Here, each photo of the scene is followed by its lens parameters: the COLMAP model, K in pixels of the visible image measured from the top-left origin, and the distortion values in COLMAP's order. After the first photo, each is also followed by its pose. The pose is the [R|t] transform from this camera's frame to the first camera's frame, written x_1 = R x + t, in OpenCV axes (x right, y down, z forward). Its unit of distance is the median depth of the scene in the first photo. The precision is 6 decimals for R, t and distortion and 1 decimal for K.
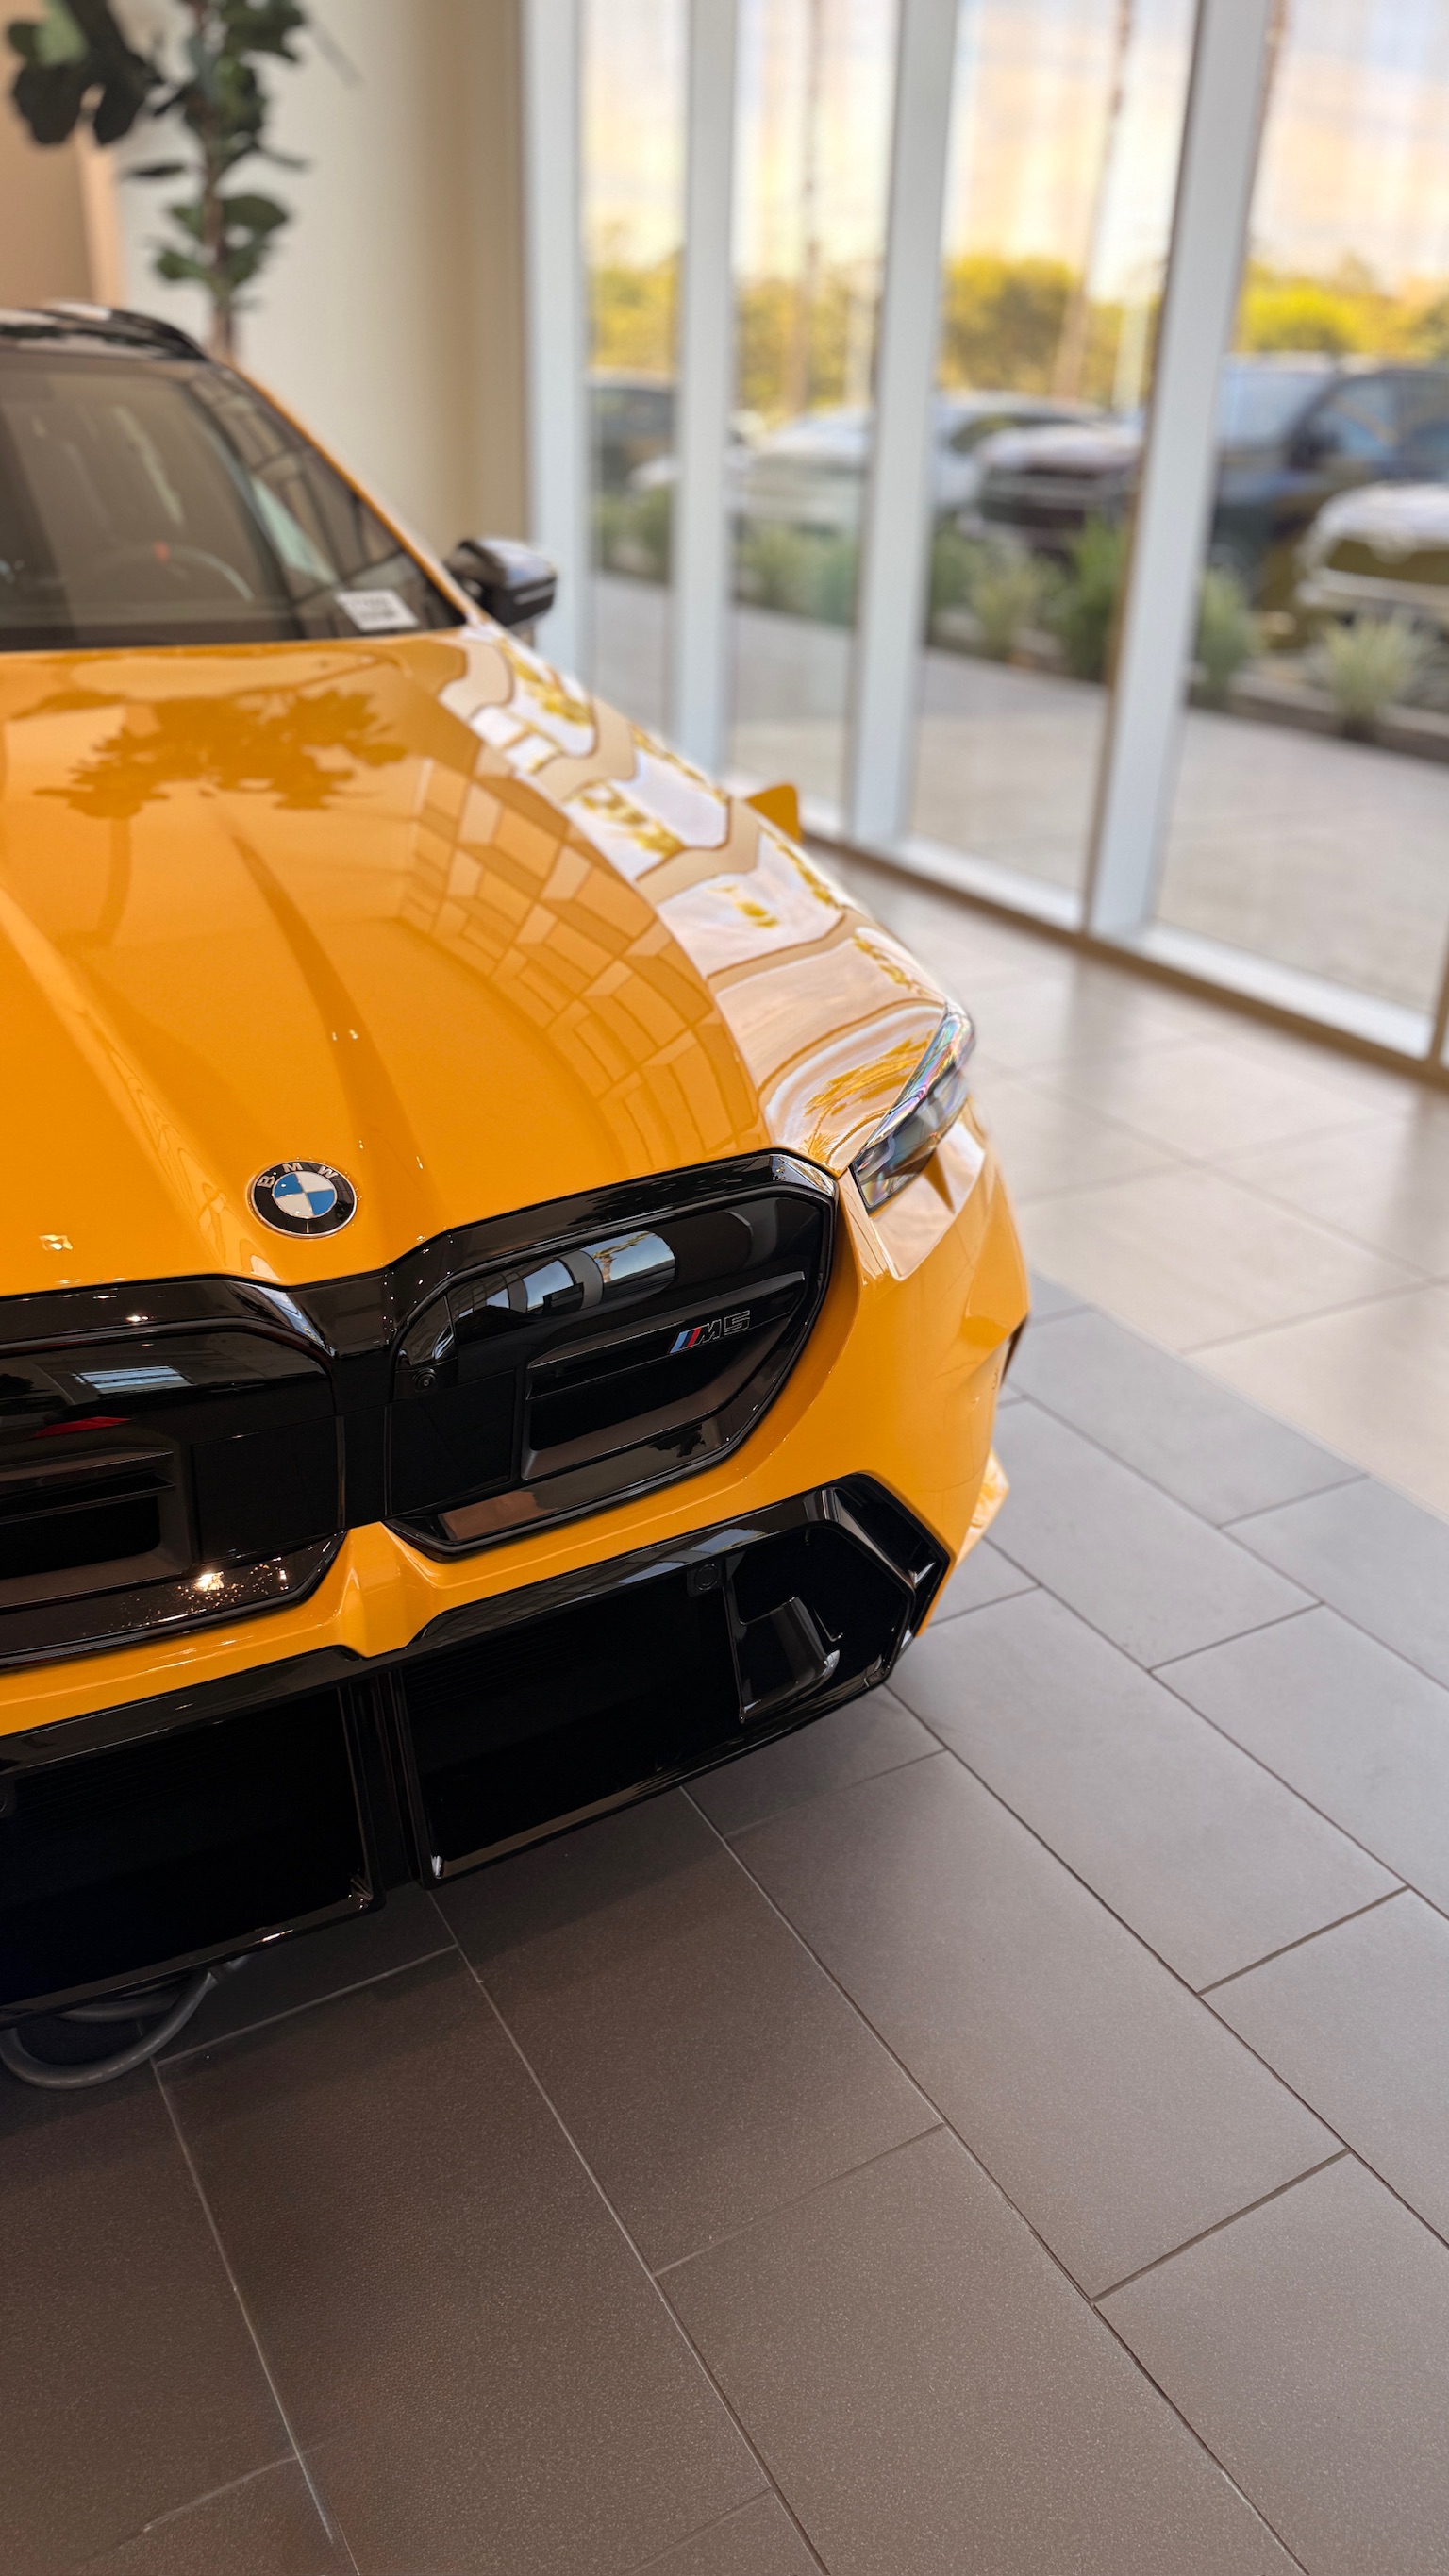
lens RADIAL K [[1830.8, 0, 724.5], [0, 1830.8, 1288.0], [0, 0, 1]] dist [0.134416, -0.219086]
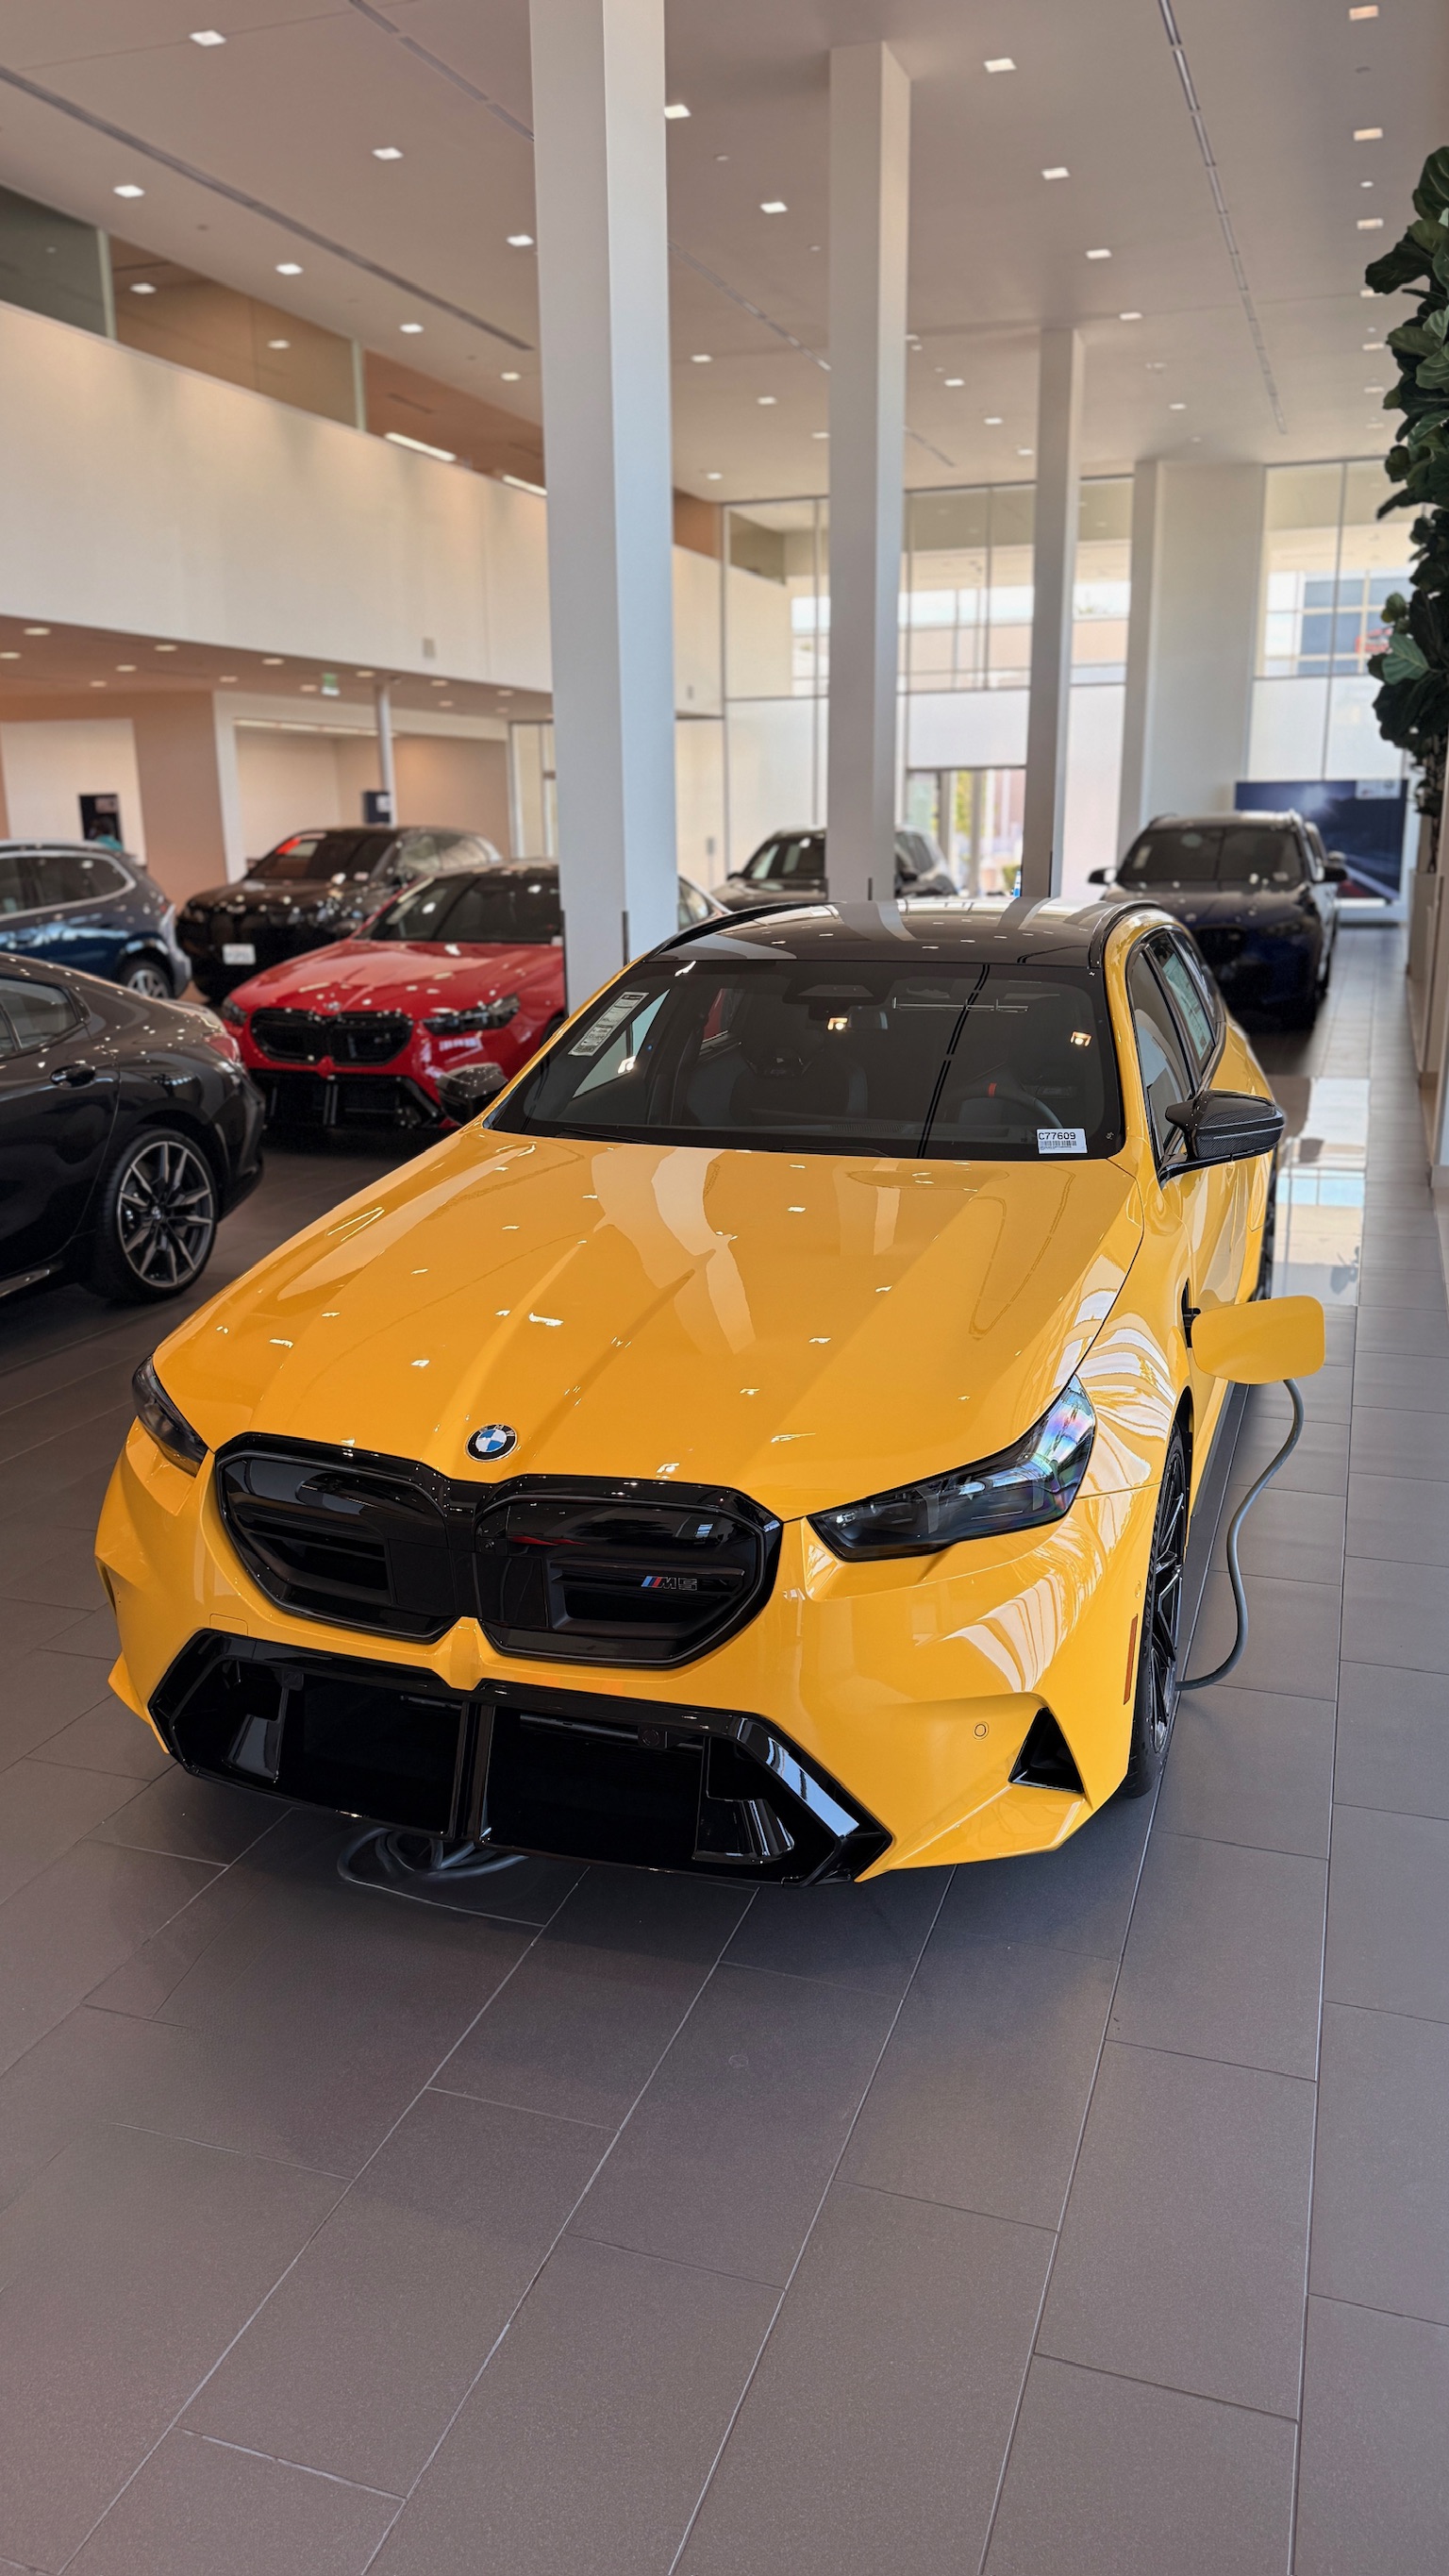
lens RADIAL K [[1872.1, 0, 798.0], [0, 1872.1, 1281.4], [0, 0, 1]] dist [0.058174, -0.084940]
pose [[0.682599, 0.156093, -0.713928, 1.221688], [-0.308338, 0.947225, -0.087706, -0.120038], [0.662560, 0.280000, 0.694704, -0.189532]]
